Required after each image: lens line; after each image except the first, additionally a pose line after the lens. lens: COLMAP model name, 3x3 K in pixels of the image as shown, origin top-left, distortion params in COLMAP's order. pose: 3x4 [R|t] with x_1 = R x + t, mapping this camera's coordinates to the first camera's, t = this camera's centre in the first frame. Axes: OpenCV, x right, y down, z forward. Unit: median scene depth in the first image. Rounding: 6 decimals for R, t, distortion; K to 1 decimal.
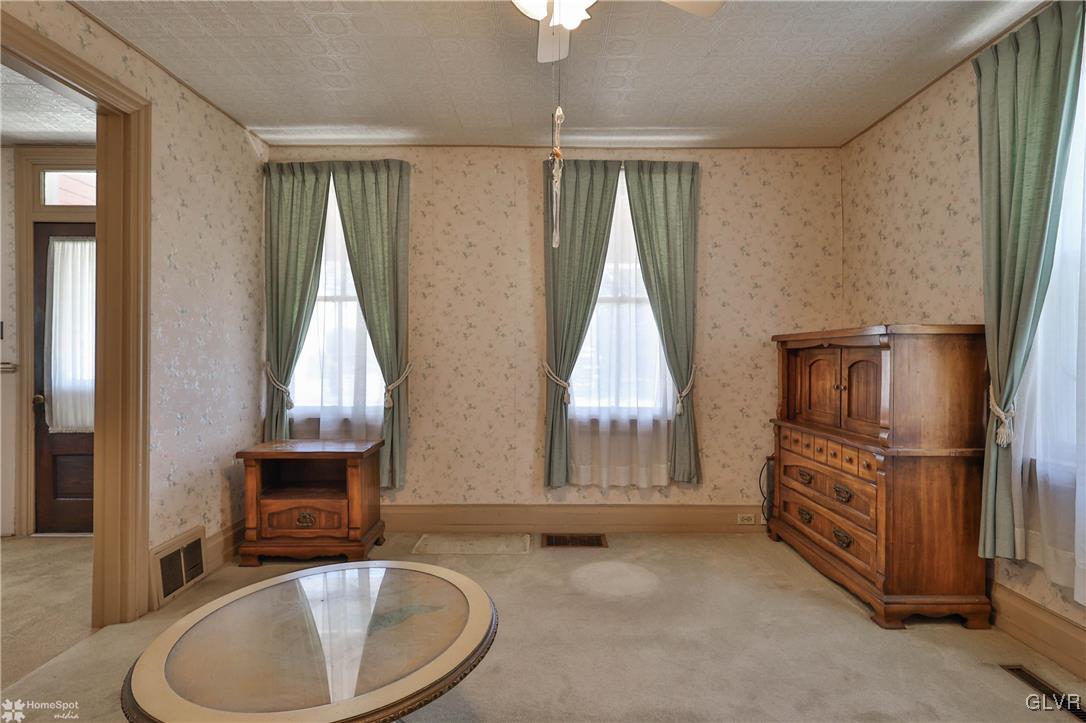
lens RADIAL K [[535.8, 0, 544.4], [0, 535.8, 358.4], [0, 0, 1]] dist [-0.000513, -0.000244]
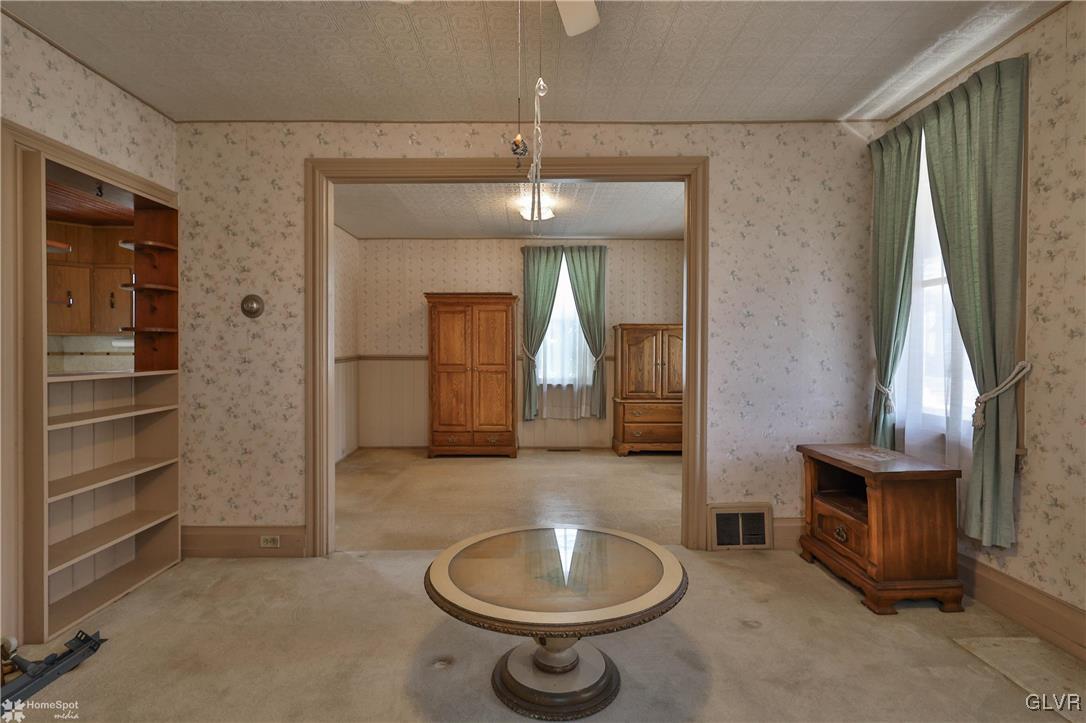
lens RADIAL K [[535.8, 0, 543.3], [0, 535.8, 354.1], [0, 0, 1]] dist [-0.000513, -0.000244]
pose [[0.015933, 0.007773, -0.999843, 0.396552], [-0.000595, 0.999970, 0.007765, -0.008914], [0.999873, 0.000471, 0.015938, 0.419299]]
